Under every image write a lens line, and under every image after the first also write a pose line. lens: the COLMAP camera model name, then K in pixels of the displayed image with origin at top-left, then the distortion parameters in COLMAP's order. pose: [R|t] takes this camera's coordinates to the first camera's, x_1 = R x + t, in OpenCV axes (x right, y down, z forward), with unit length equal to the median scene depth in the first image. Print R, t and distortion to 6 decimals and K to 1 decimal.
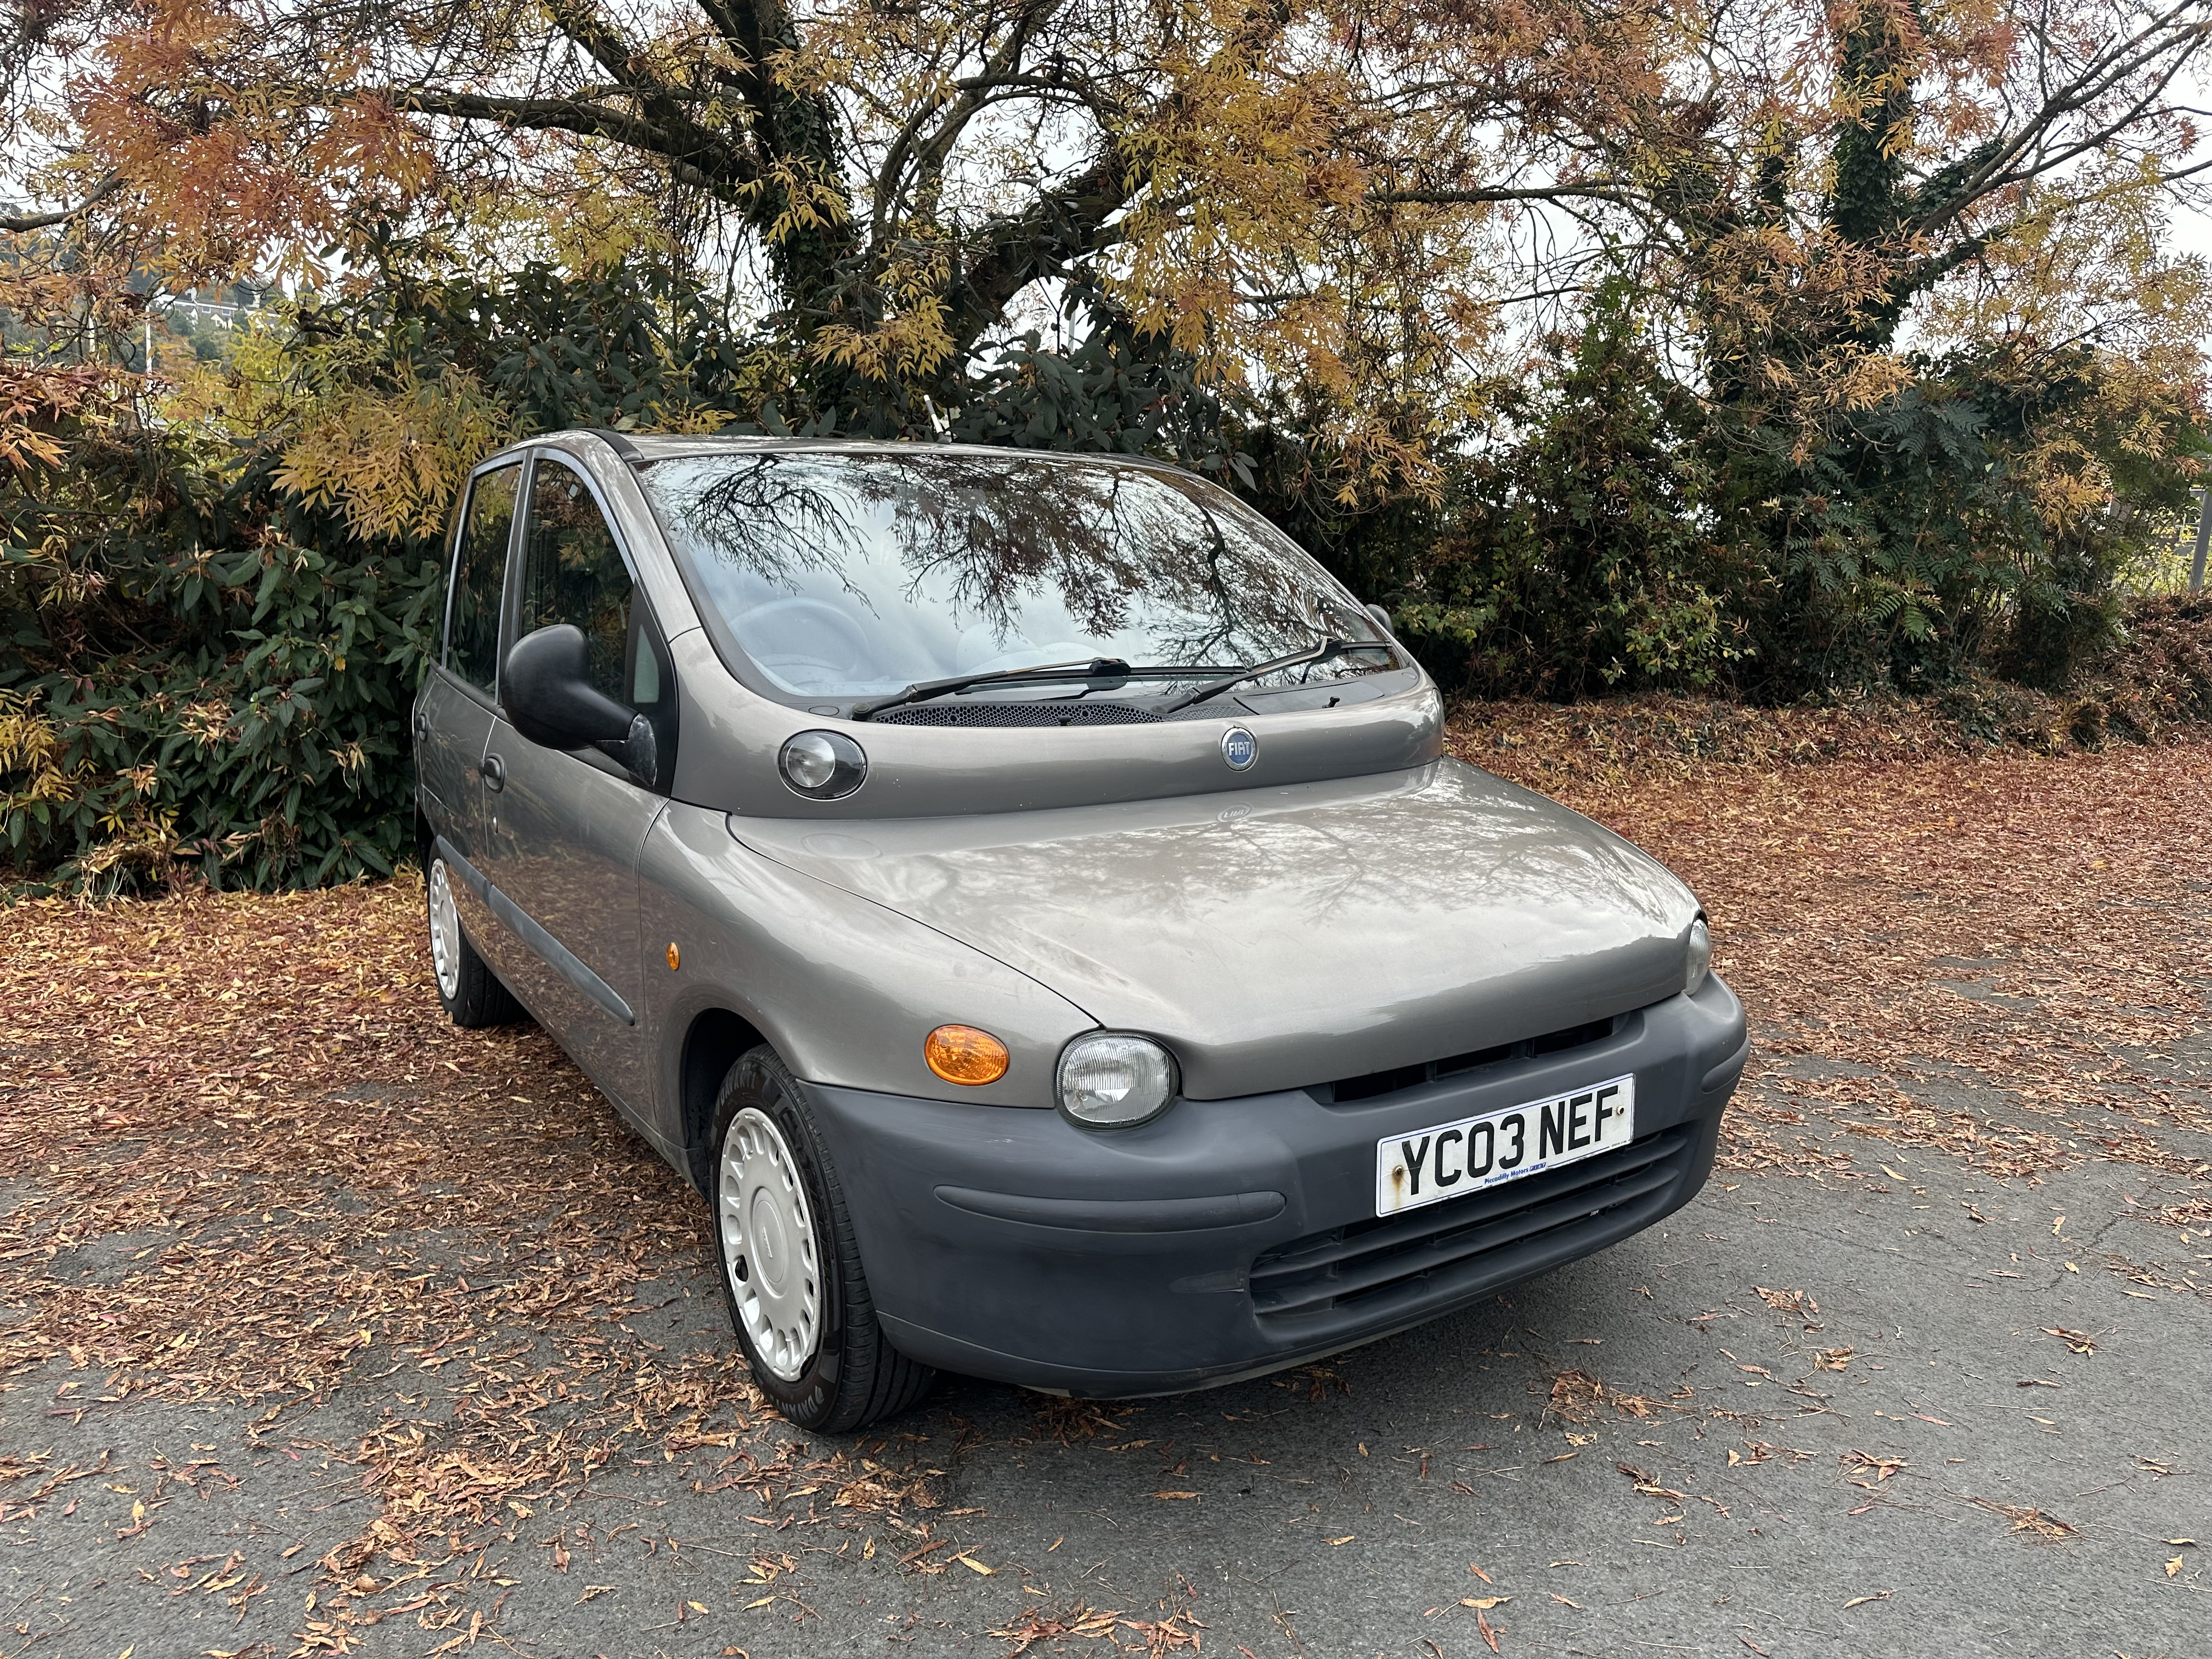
lens RADIAL K [[1554.3, 0, 1106.0], [0, 1554.3, 829.5], [0, 0, 1]] dist [0.162227, -0.290974]
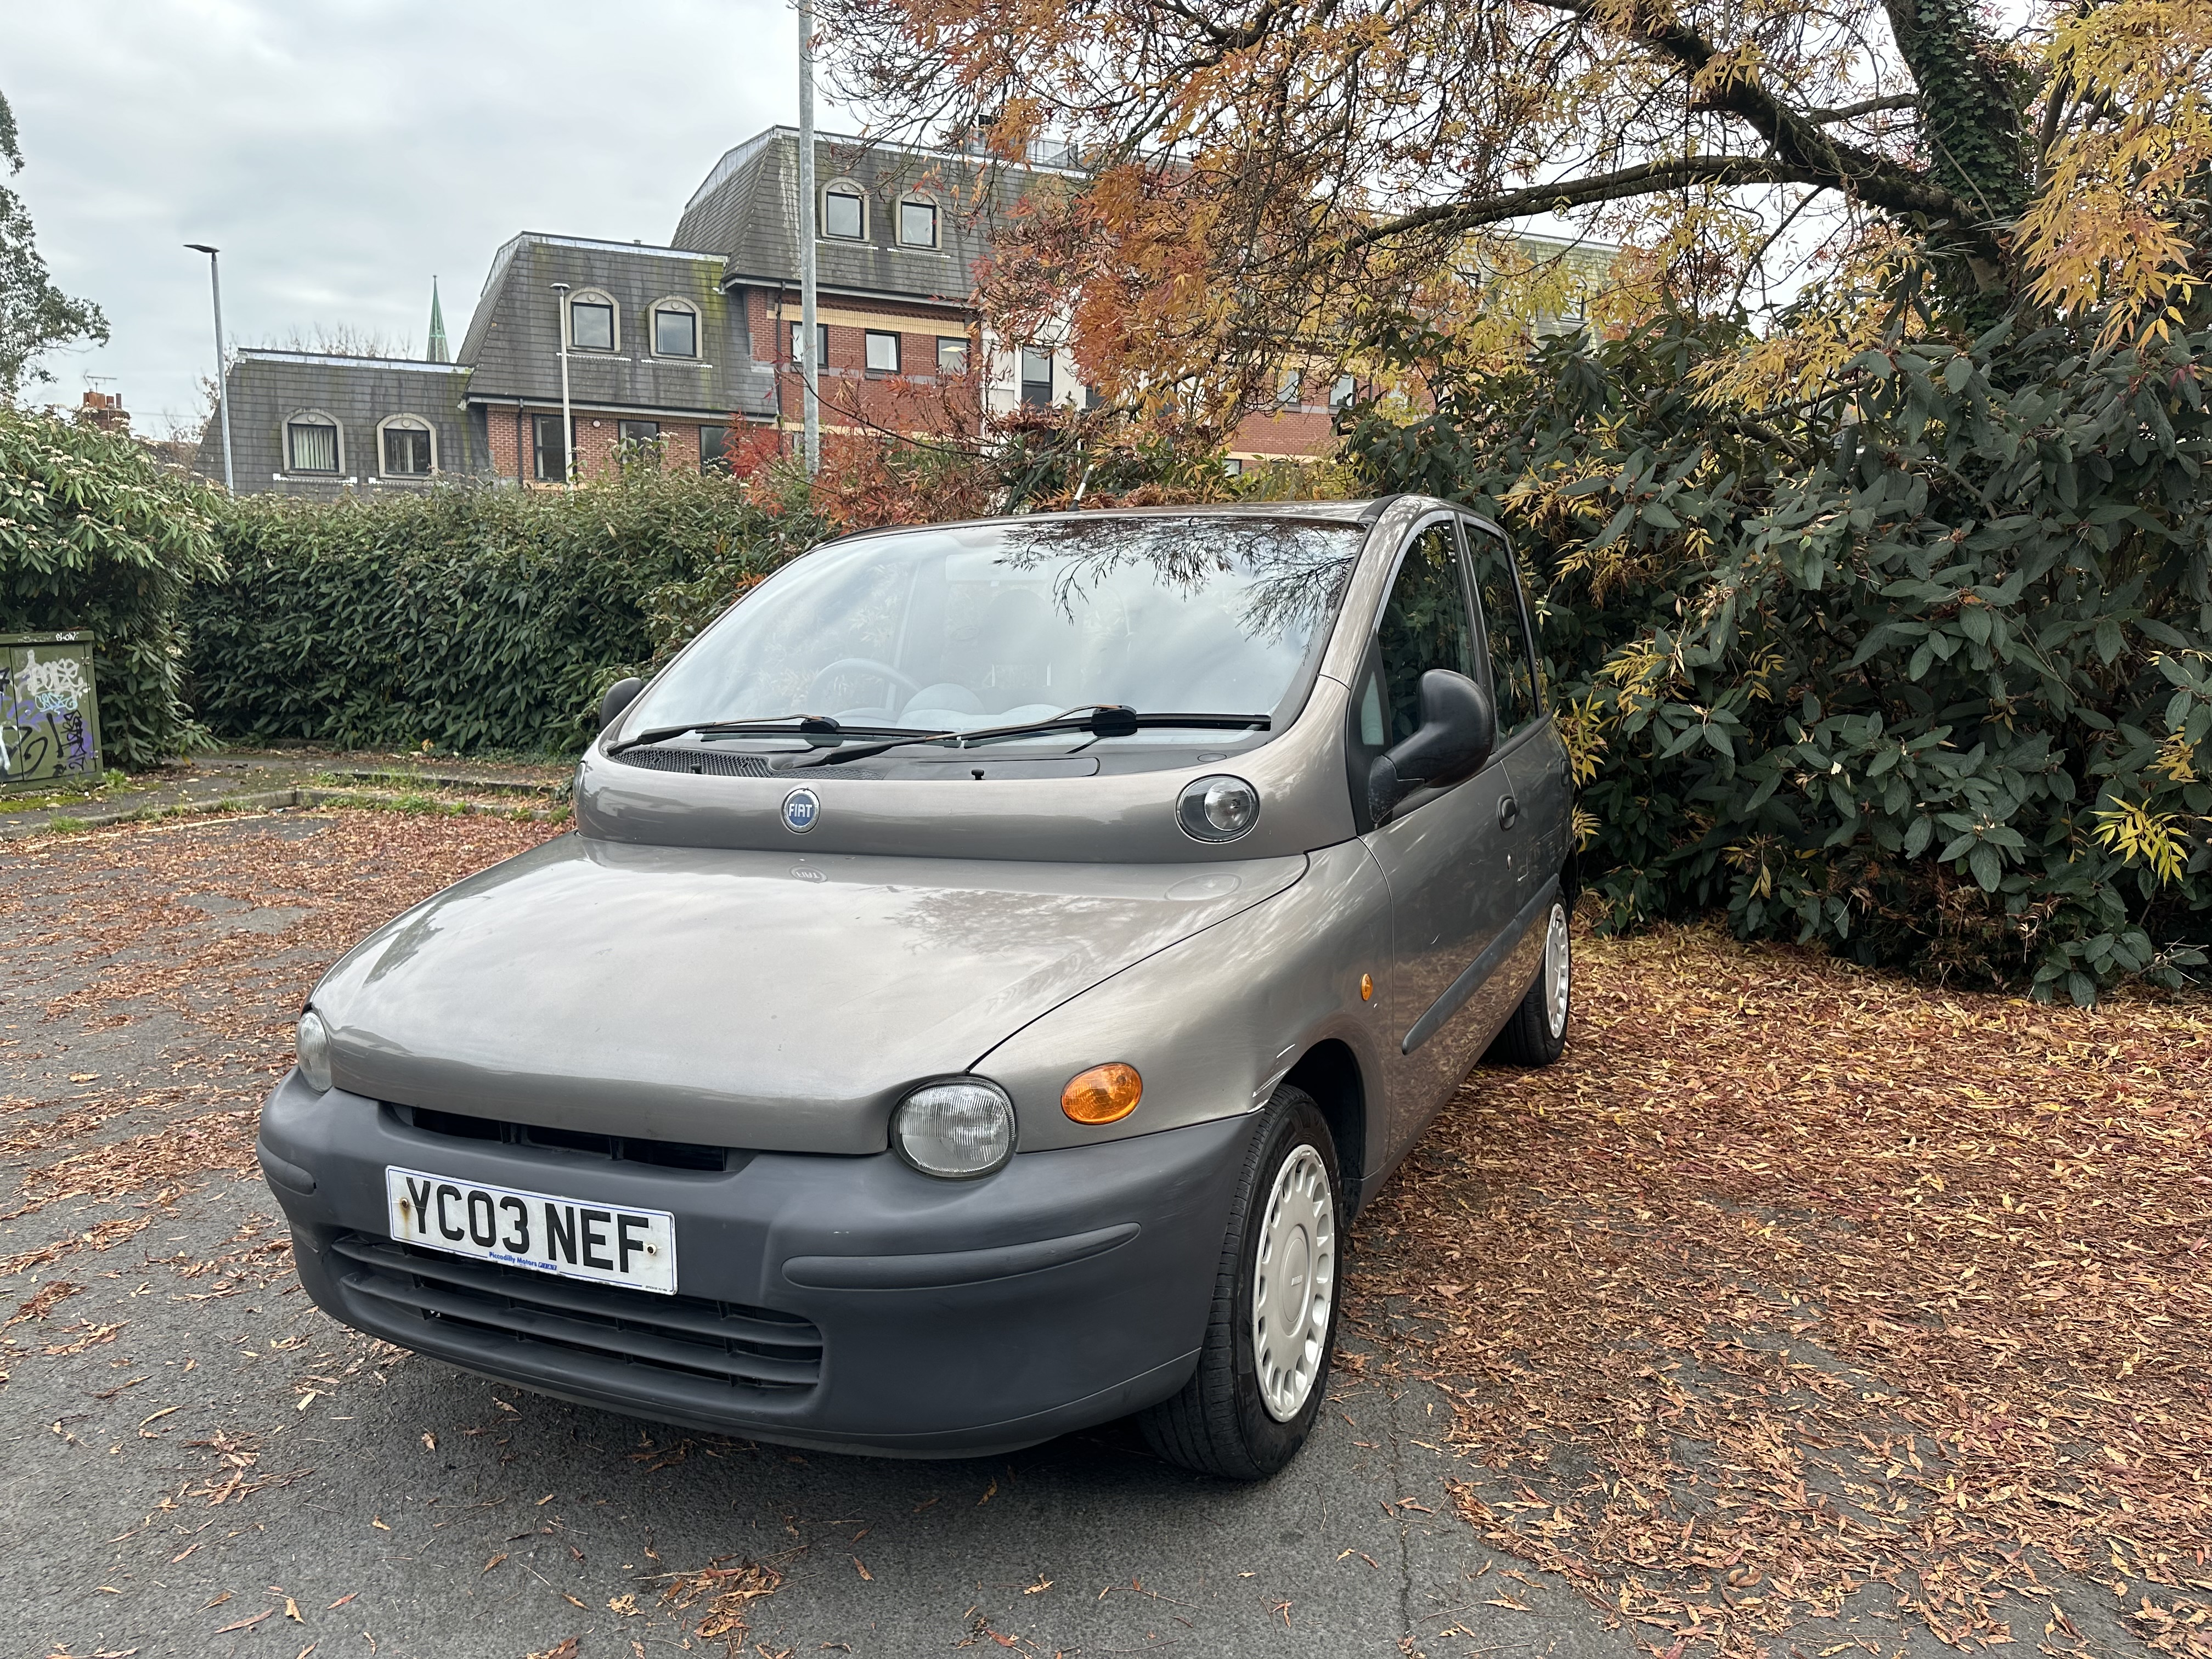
lens RADIAL K [[1554.3, 0, 1106.0], [0, 1554.3, 829.5], [0, 0, 1]] dist [0.162227, -0.290974]
pose [[0.517448, 0.095107, -0.850413, 1.236236], [-0.126565, 0.991380, 0.033862, -0.117603], [0.846303, 0.090111, 0.525025, 0.775541]]
